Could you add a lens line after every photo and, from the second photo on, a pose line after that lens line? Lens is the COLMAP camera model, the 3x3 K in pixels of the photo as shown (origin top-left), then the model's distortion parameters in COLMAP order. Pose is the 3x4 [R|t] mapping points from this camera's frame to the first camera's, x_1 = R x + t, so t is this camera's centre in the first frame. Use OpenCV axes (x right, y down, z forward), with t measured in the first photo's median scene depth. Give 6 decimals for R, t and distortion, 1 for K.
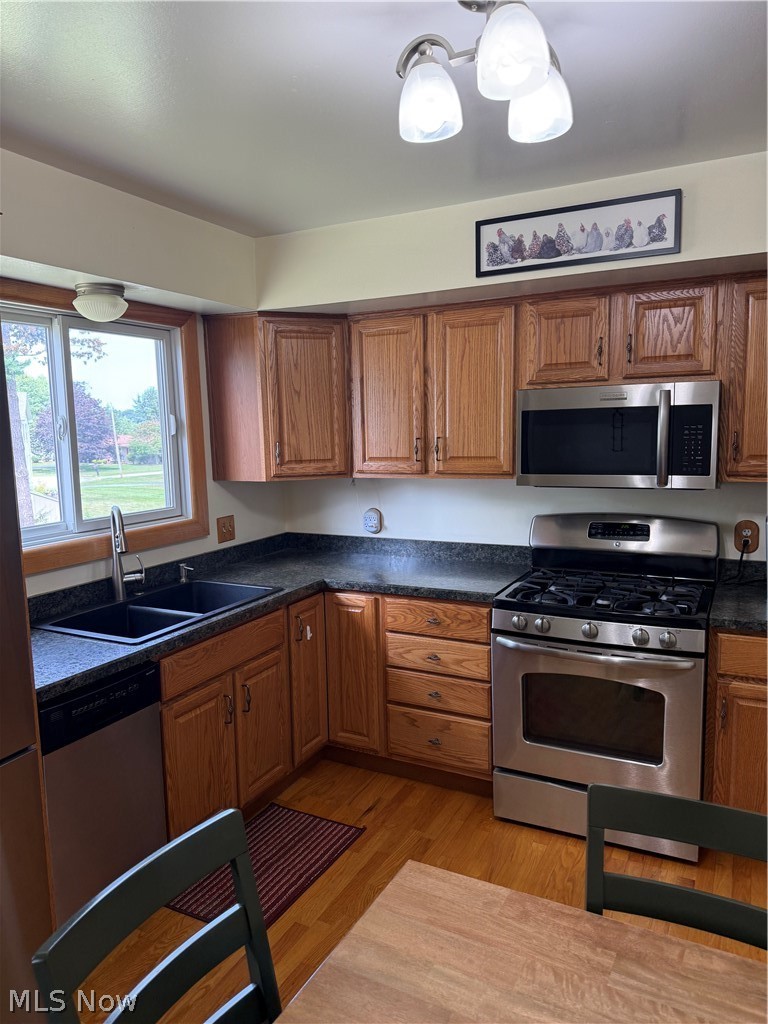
lens RADIAL K [[730.1, 0, 383.2], [0, 730.1, 494.5], [0, 0, 1]] dist [0.027353, -0.000317]
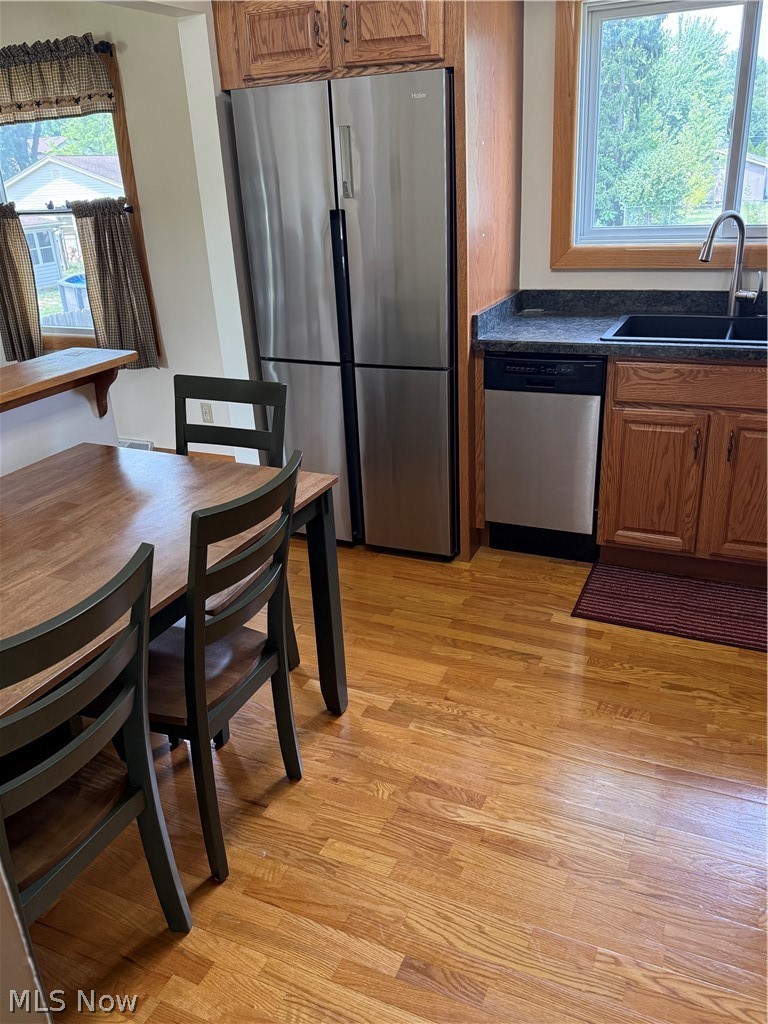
lens RADIAL K [[827.0, 0, 384.0], [0, 827.0, 512.0], [0, 0, 1]] dist [0.052890, -0.076039]
pose [[0.073284, 0.410990, -0.908689, 0.641266], [-0.061342, 0.911272, 0.407211, -0.035536], [0.995423, 0.025899, 0.091992, 0.408219]]
